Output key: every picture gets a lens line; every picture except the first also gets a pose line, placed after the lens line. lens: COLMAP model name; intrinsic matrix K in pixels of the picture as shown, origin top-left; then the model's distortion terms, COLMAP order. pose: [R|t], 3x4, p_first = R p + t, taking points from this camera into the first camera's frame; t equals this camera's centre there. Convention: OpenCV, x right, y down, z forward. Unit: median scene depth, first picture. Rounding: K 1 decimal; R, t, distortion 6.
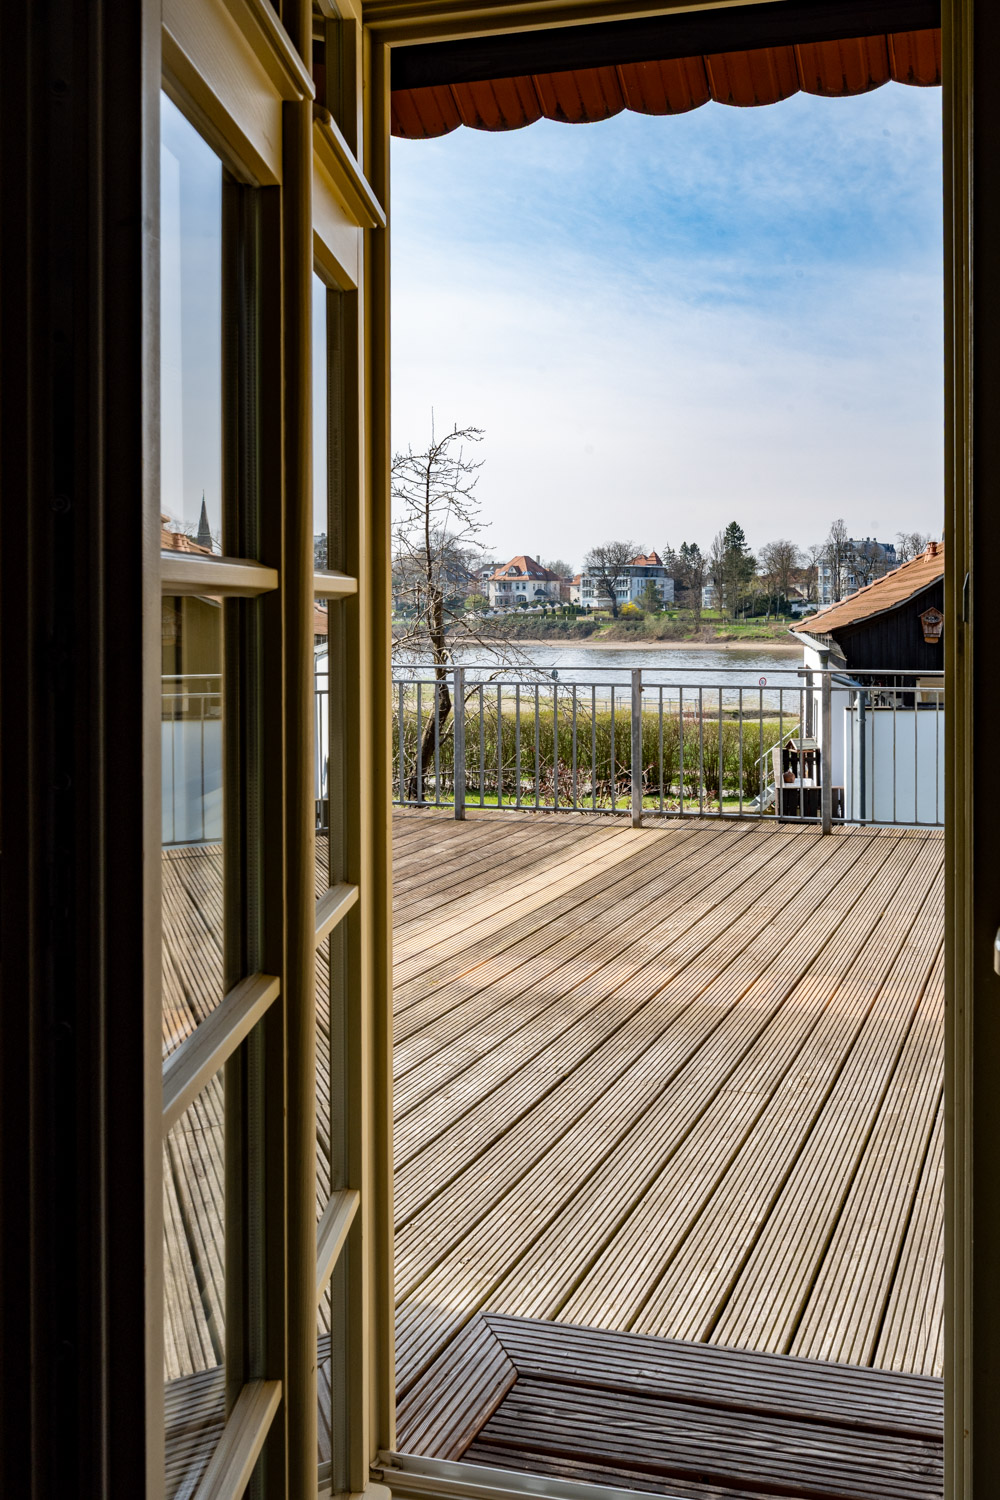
lens RADIAL K [[1635.1, 0, 500.0], [0, 1635.1, 750.0], [0, 0, 1]] dist [0.004888, 0.004053]
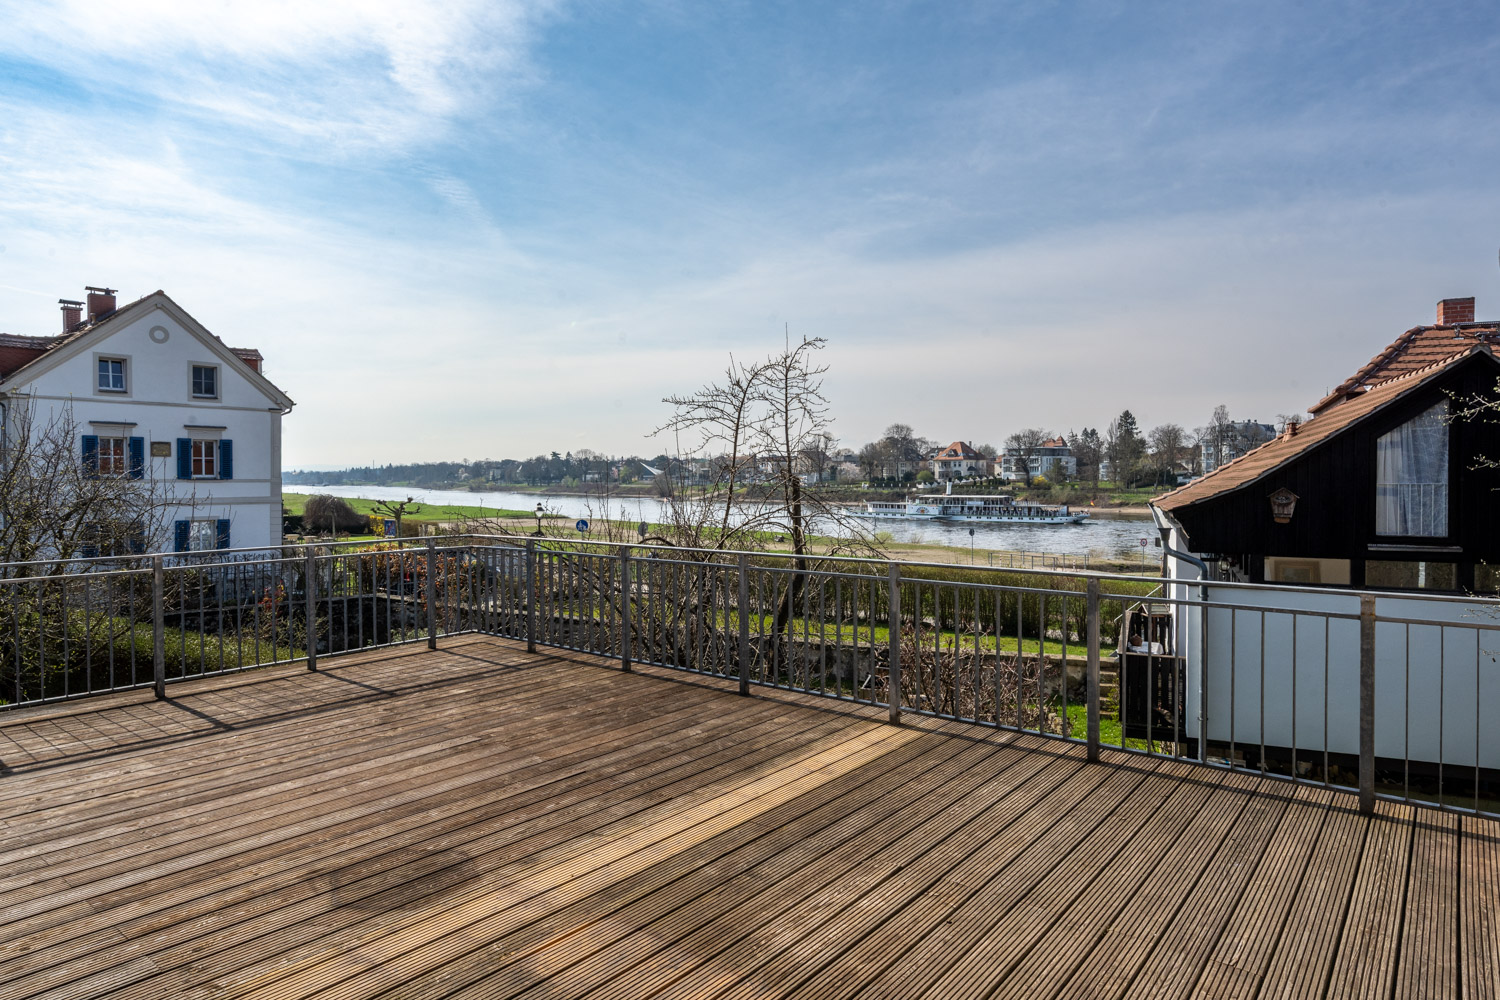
lens RADIAL K [[843.5, 0, 749.9], [0, 843.5, 527.6], [0, 0, 1]] dist [0.000655, -0.000164]
pose [[0.929213, 0.014104, -0.369276, 0.114196], [-0.019224, 0.999763, -0.010189, -0.038499], [0.369045, 0.016566, 0.929264, 0.299443]]
